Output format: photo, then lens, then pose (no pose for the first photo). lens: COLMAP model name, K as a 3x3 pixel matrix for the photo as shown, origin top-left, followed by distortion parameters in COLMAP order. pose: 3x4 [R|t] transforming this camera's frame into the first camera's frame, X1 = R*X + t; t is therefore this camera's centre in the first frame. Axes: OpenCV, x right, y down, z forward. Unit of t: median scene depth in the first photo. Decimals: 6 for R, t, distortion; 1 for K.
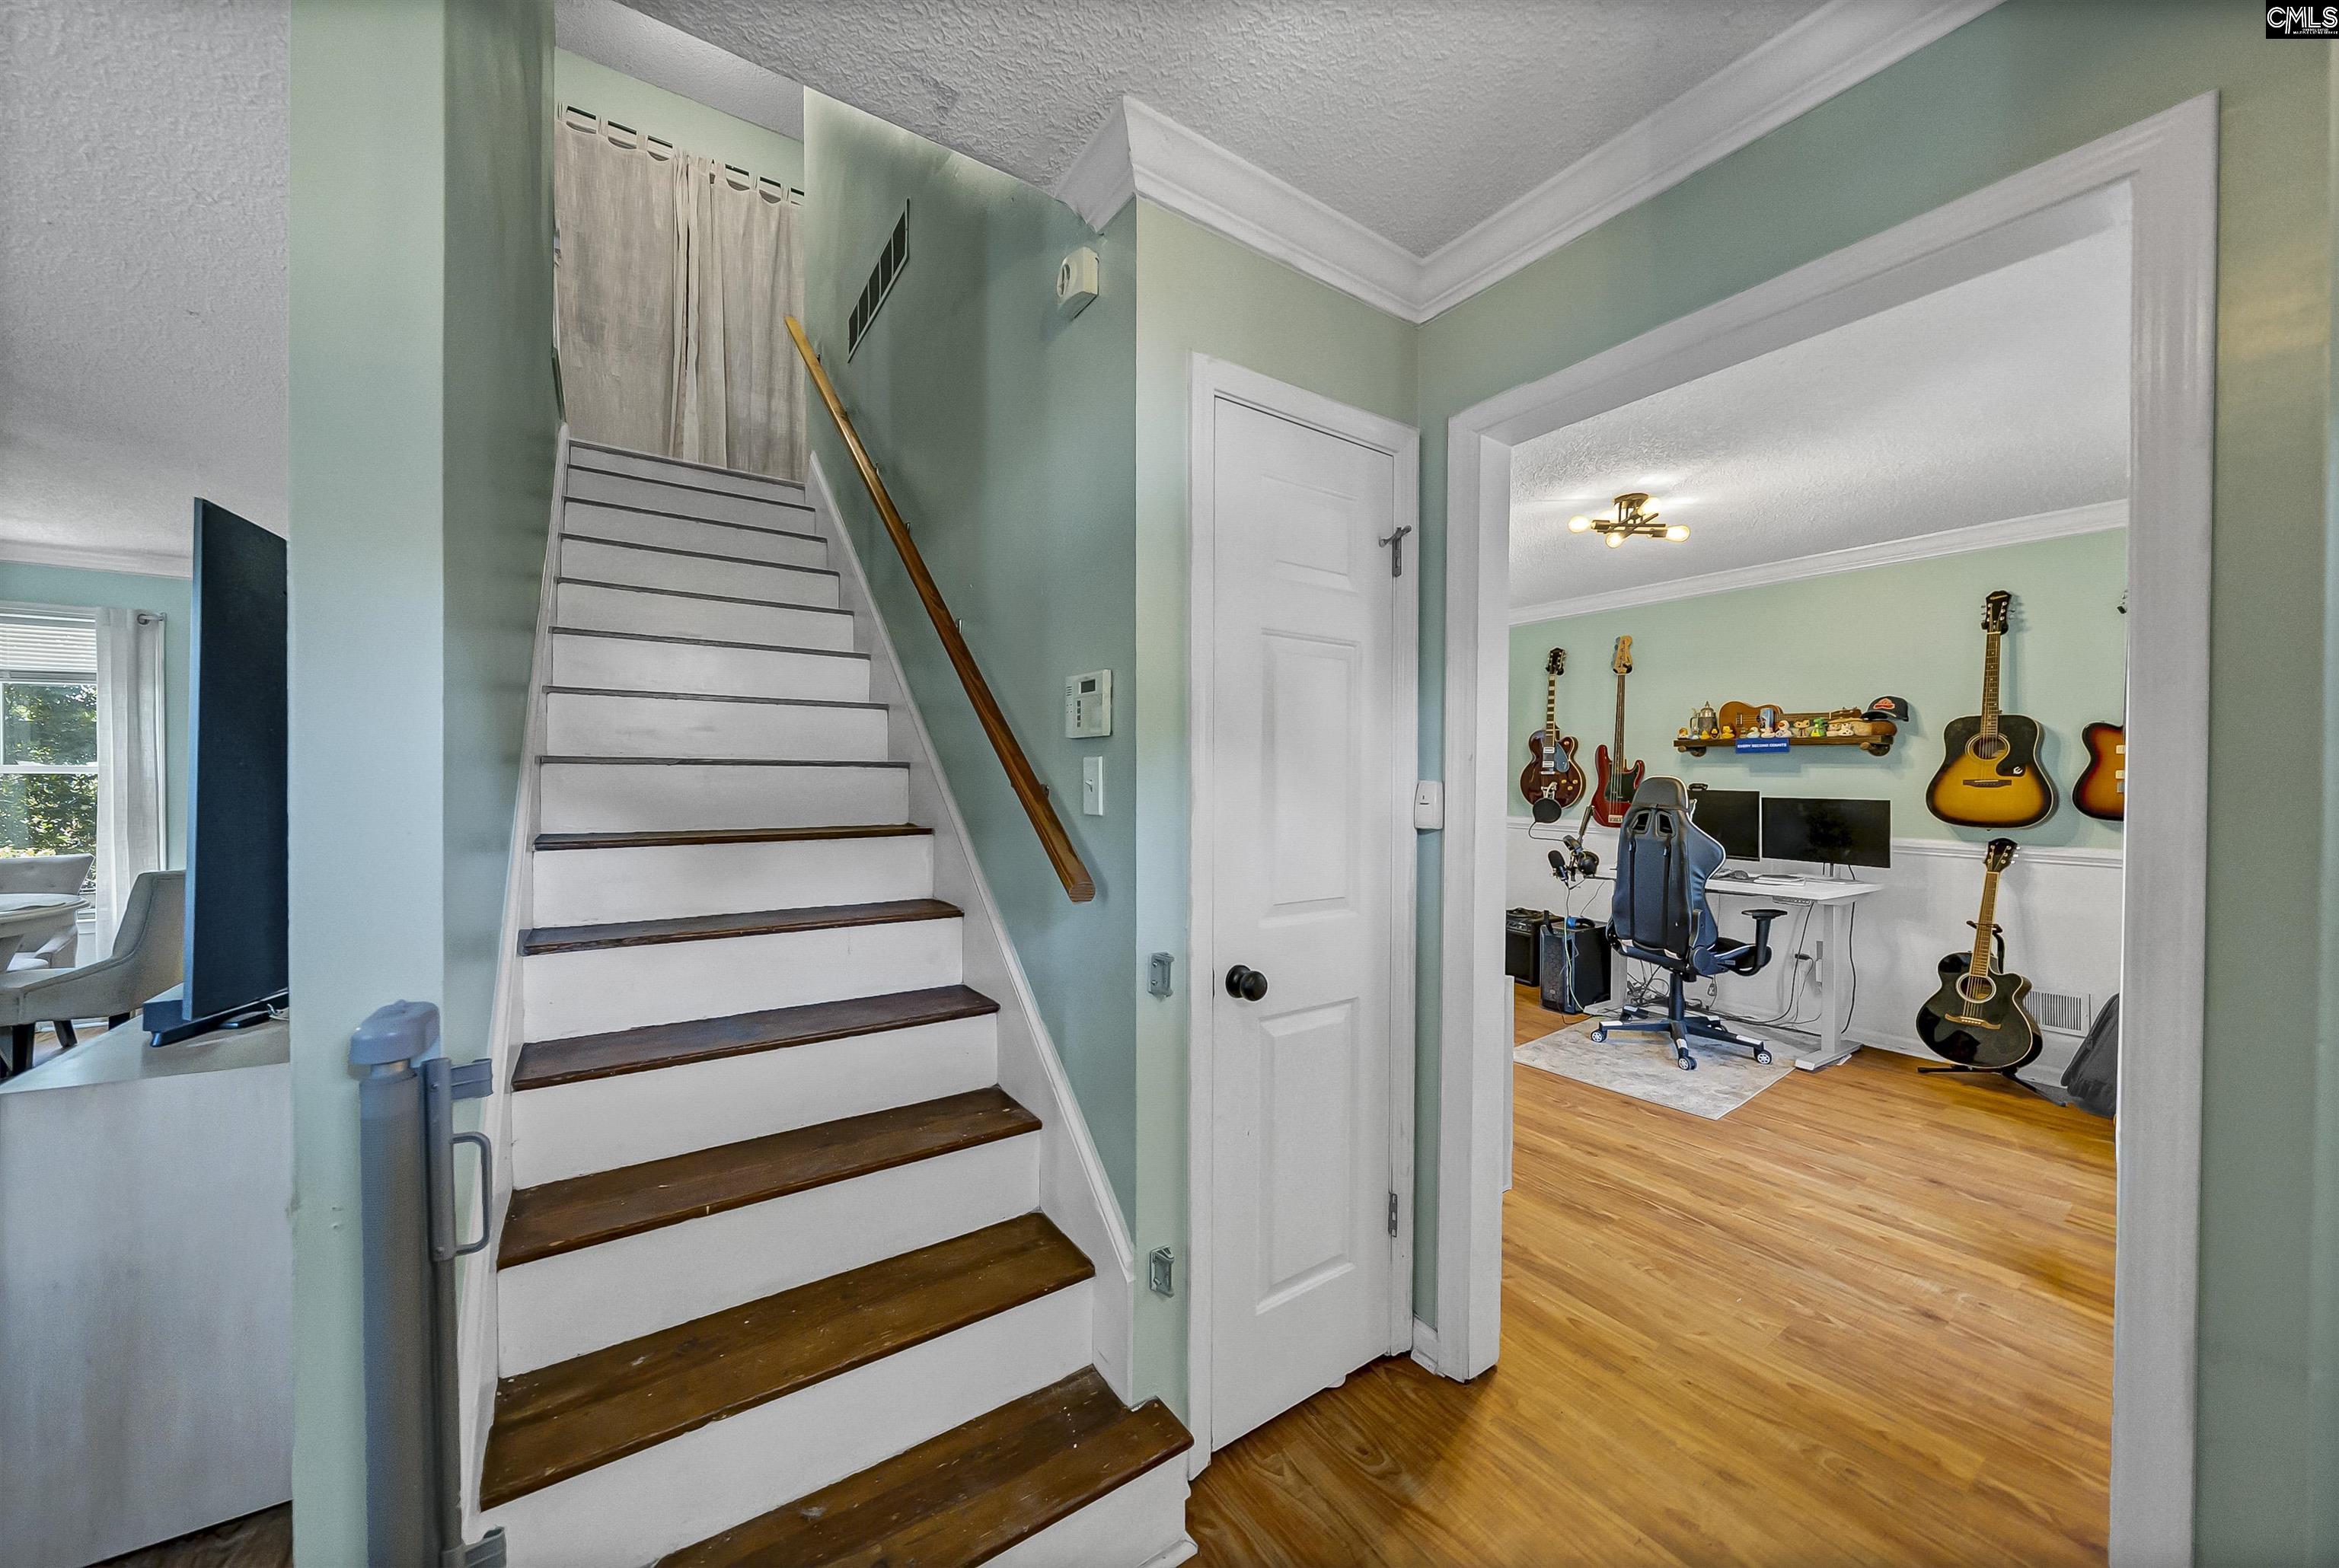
lens RADIAL K [[801.6, 0, 1156.8], [0, 801.6, 779.7], [0, 0, 1]] dist [-0.001819, -0.000040]
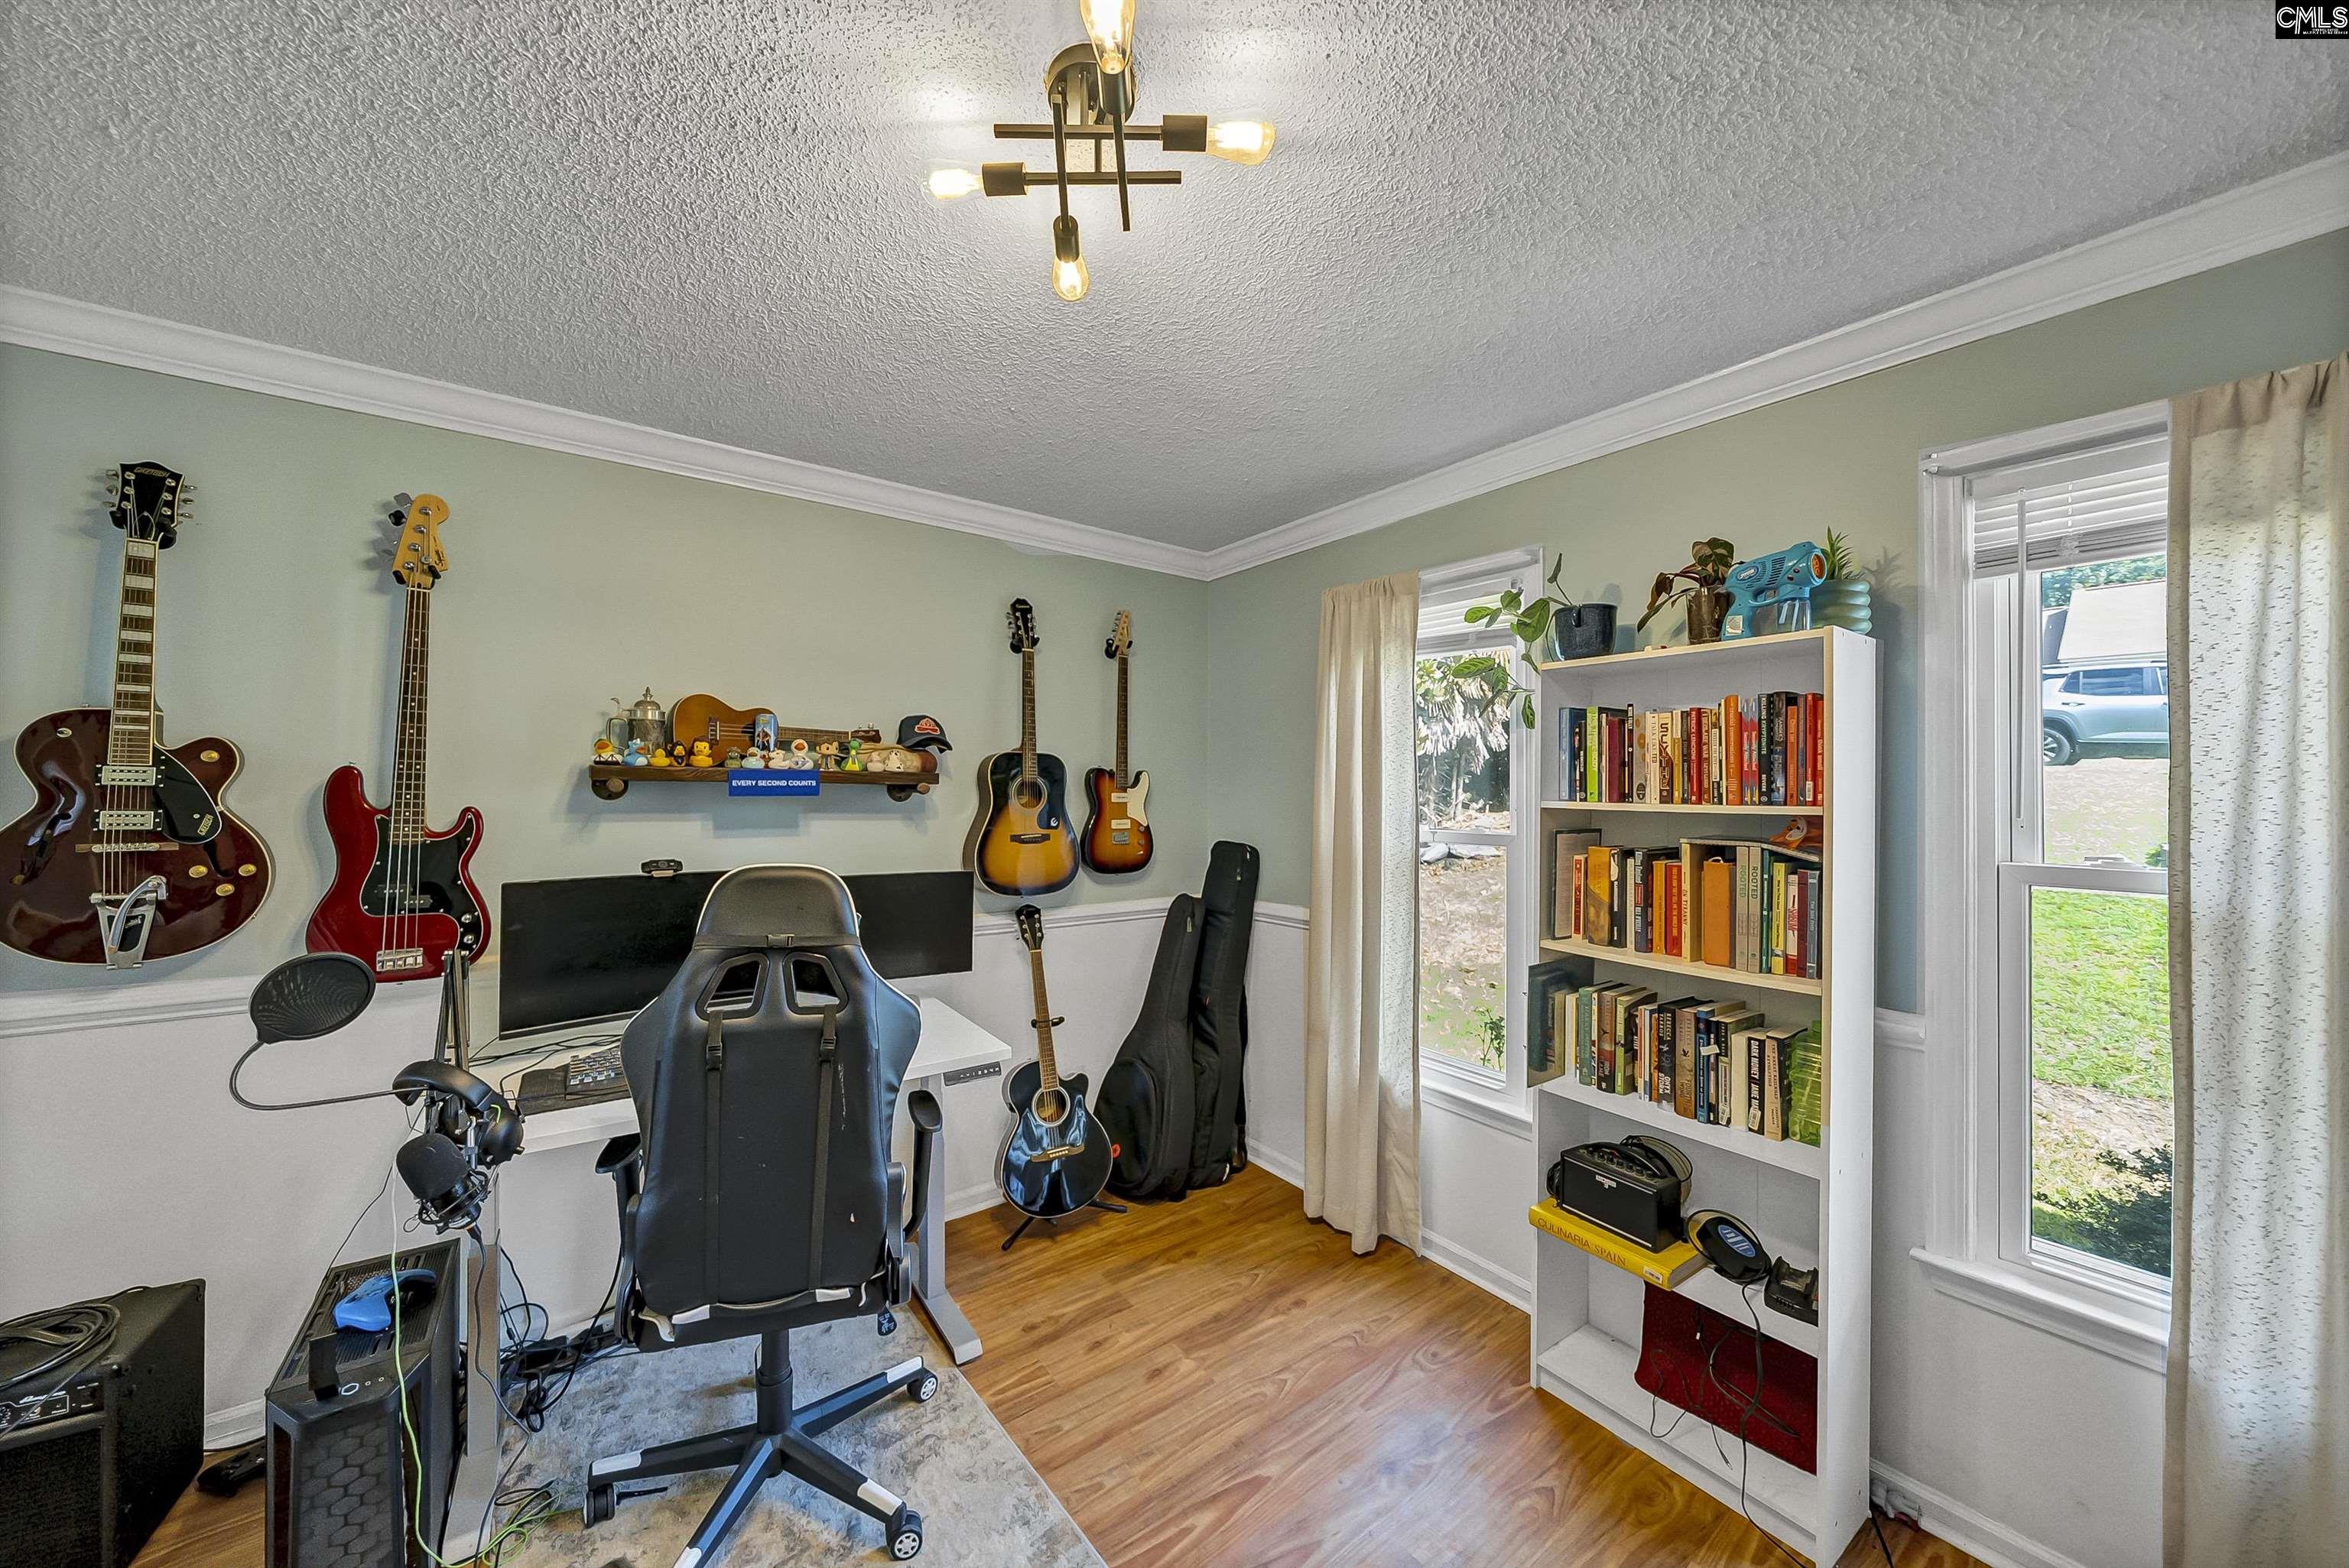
lens RADIAL K [[805.0, 0, 1166.7], [0, 805.0, 797.7], [0, 0, 1]] dist [-0.001819, -0.000040]
pose [[-0.028721, -0.002043, 0.999585, 0.202345], [0.011585, 0.999930, 0.002377, -0.030576], [-0.999520, 0.011648, -0.028695, 0.749360]]
